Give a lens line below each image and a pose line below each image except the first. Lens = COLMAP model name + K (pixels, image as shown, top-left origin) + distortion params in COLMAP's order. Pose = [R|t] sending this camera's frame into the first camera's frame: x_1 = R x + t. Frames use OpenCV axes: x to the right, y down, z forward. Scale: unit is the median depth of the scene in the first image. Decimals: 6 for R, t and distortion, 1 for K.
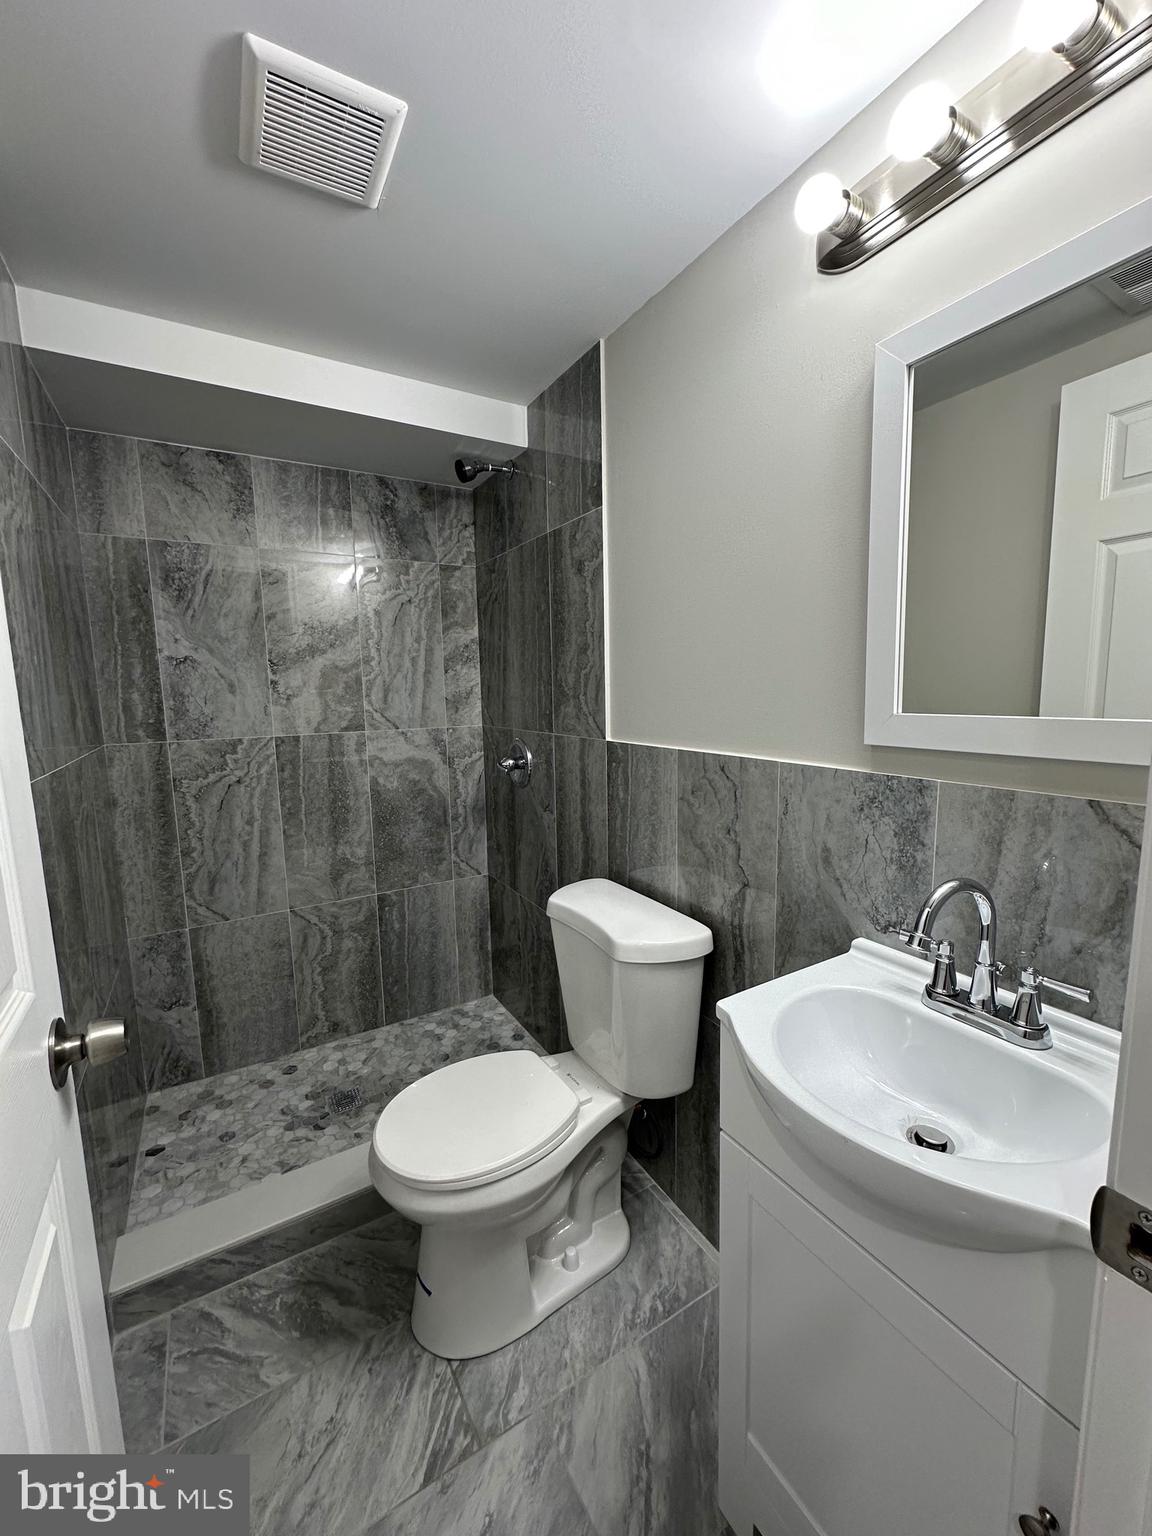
lens RADIAL K [[605.0, 0, 578.8], [0, 605.0, 768.6], [0, 0, 1]] dist [-0.008480, 0.000873]
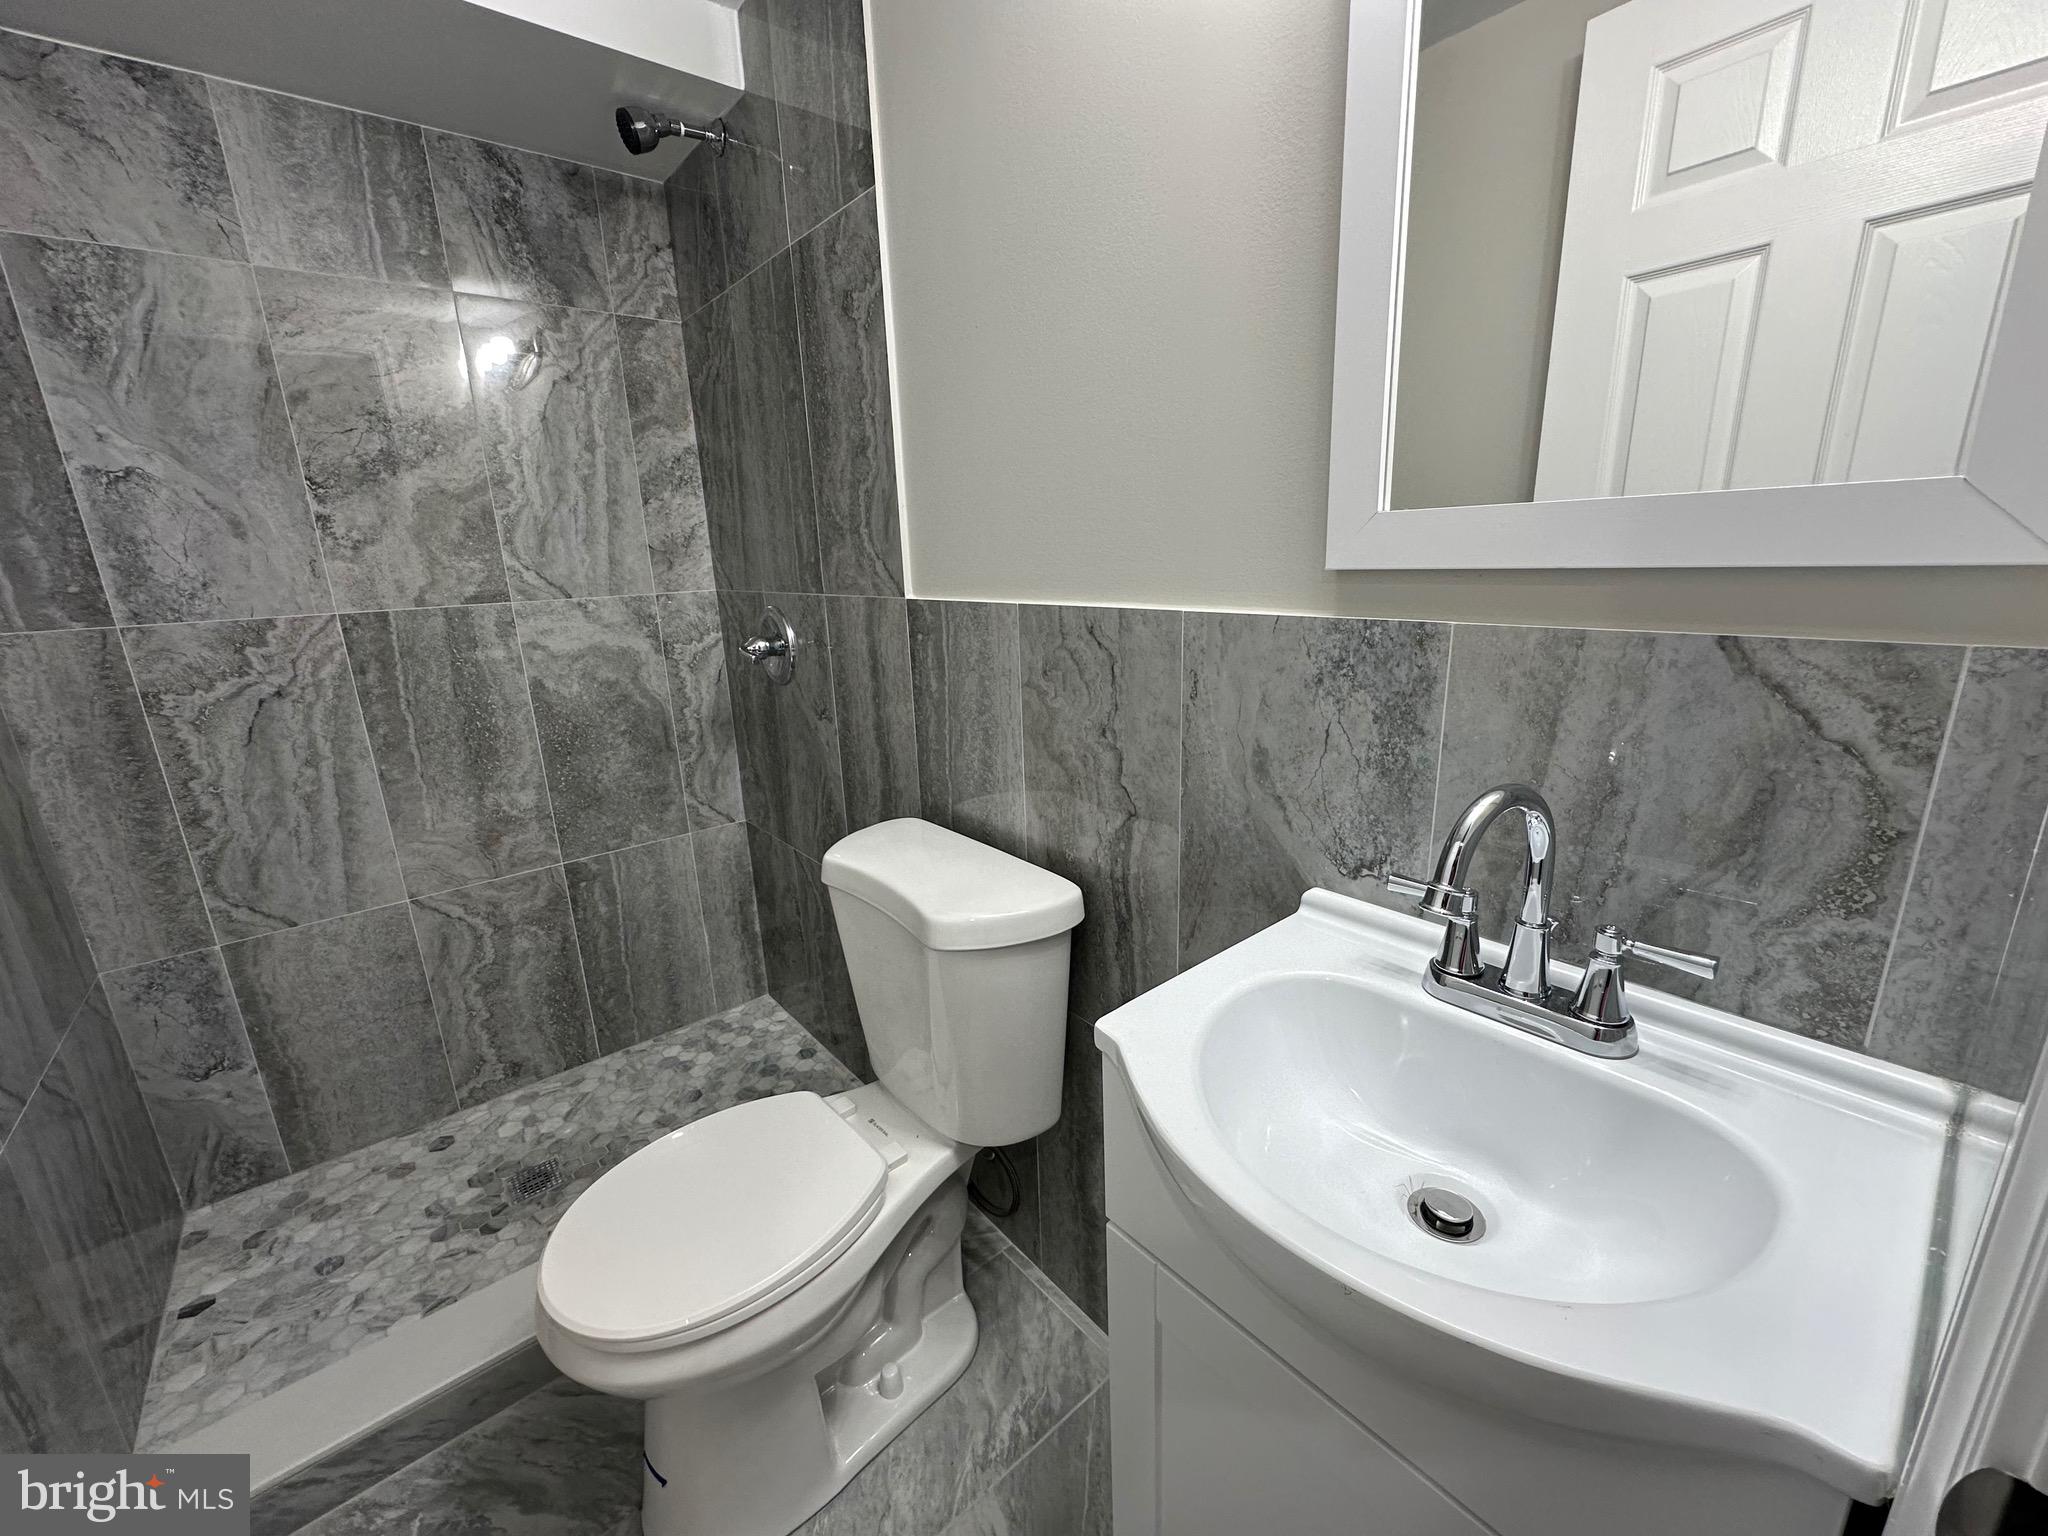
lens RADIAL K [[806.7, 0, 1024.7], [0, 806.7, 763.2], [0, 0, 1]] dist [-0.008480, 0.000873]
pose [[0.986843, -0.055713, 0.151777, 0.030067], [0.037039, 0.991691, 0.123199, 0.022885], [-0.157380, -0.115956, 0.980707, 0.146231]]
